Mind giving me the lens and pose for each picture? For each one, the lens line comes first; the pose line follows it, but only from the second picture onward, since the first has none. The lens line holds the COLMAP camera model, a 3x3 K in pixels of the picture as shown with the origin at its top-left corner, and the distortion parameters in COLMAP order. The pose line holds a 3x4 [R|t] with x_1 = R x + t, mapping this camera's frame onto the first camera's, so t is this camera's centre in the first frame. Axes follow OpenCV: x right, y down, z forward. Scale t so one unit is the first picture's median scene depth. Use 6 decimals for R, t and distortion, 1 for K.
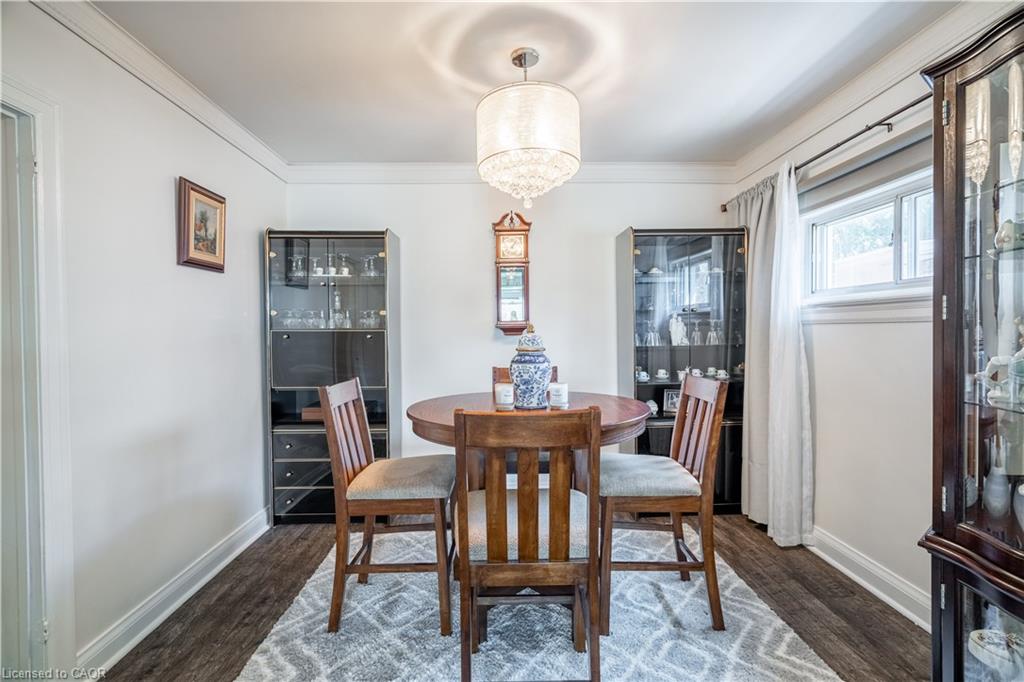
lens RADIAL K [[461.6, 0, 510.7], [0, 461.6, 339.2], [0, 0, 1]] dist [-0.001948, 0.001093]
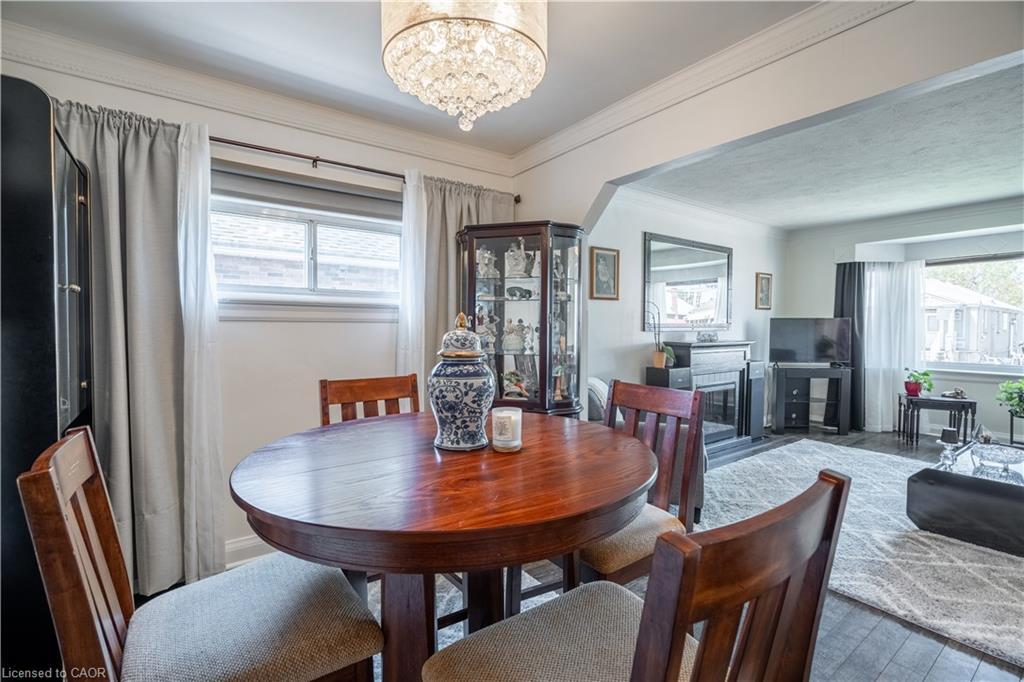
lens RADIAL K [[461.6, 0, 510.7], [0, 461.6, 339.2], [0, 0, 1]] dist [-0.001948, 0.001093]
pose [[-0.565923, -0.013378, 0.824349, -0.412403], [0.015865, 0.999506, 0.027112, -0.011938], [-0.824305, 0.028422, -0.565432, 1.051767]]
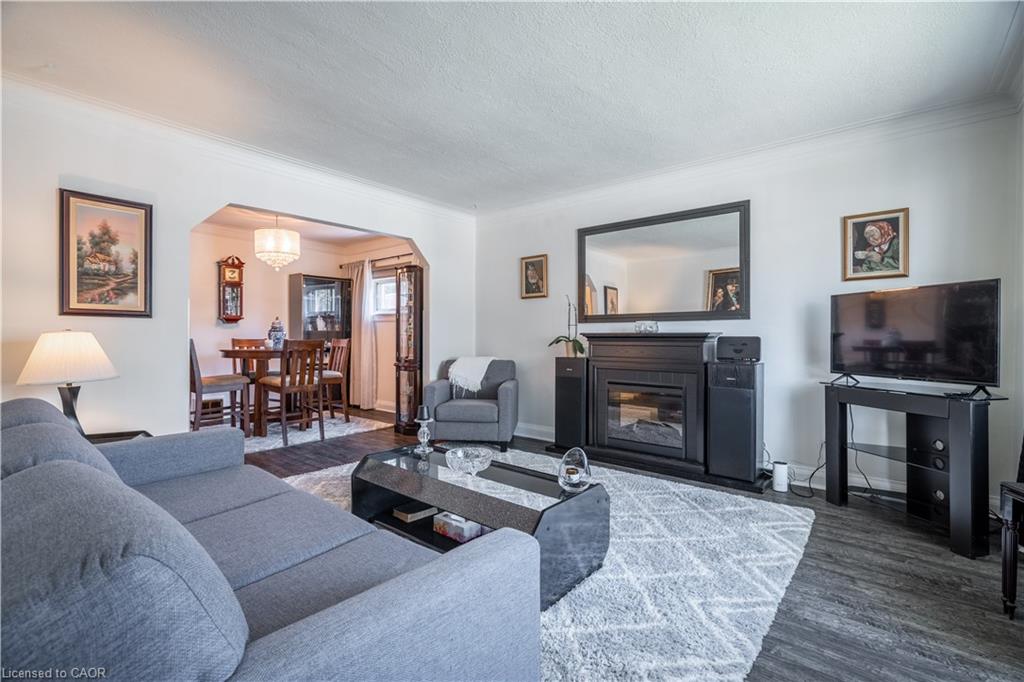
lens RADIAL K [[461.6, 0, 510.7], [0, 461.6, 339.2], [0, 0, 1]] dist [-0.001948, 0.001093]
pose [[0.659826, 0.009493, 0.751359, -0.798133], [-0.000240, 0.999923, -0.012422, 0.095699], [-0.751419, 0.008016, 0.659777, -1.278868]]
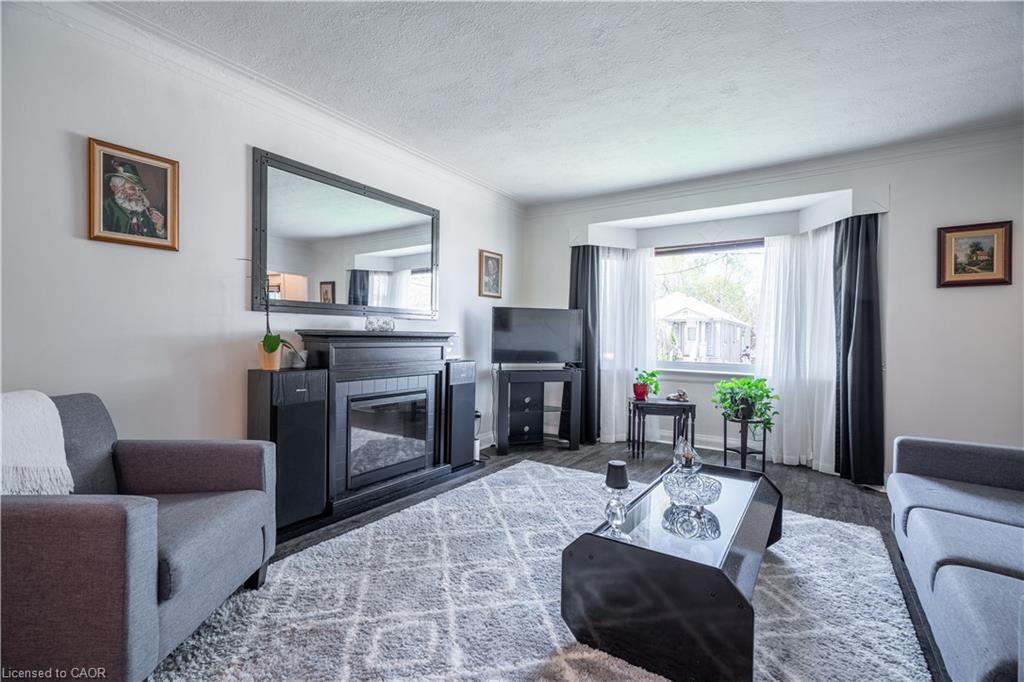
lens RADIAL K [[461.6, 0, 510.7], [0, 461.6, 339.2], [0, 0, 1]] dist [-0.001948, 0.001093]
pose [[-0.818849, -0.002606, 0.574003, -0.349209], [0.003700, 0.999945, 0.009818, 0.067328], [-0.573997, 0.010163, -0.818794, 0.202431]]
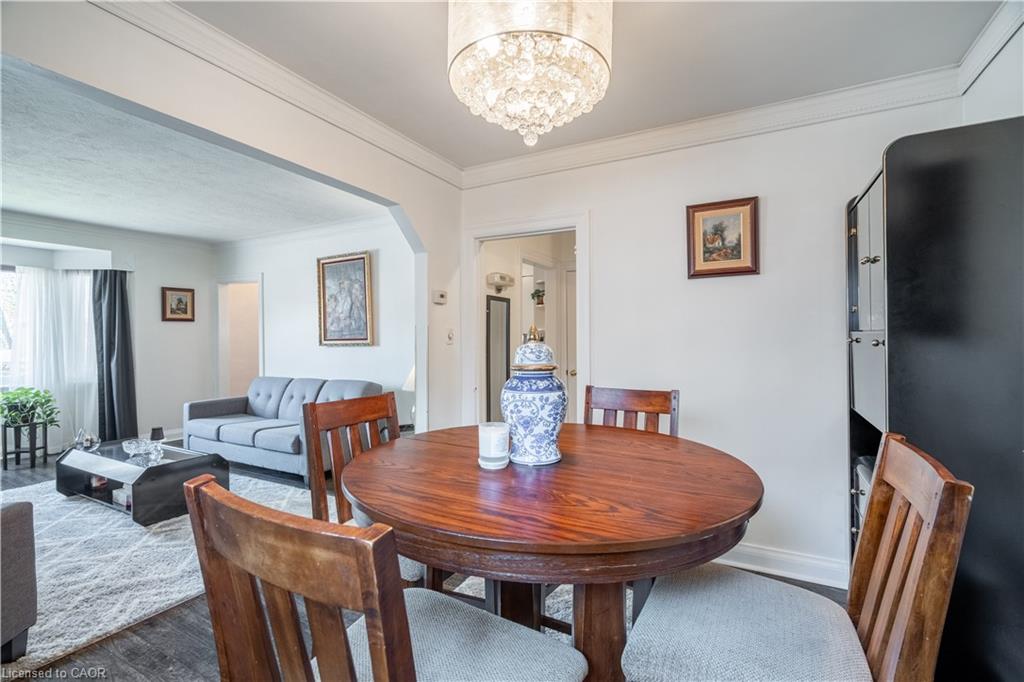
lens RADIAL K [[456.1, 0, 507.4], [0, 456.1, 342.7], [0, 0, 1]] dist [-0.003878, -0.000614]
pose [[-0.502492, 0.022885, -0.864279, 0.474113], [-0.004187, 0.999573, 0.028902, -0.023618], [0.864572, 0.018142, -0.502181, 1.021225]]
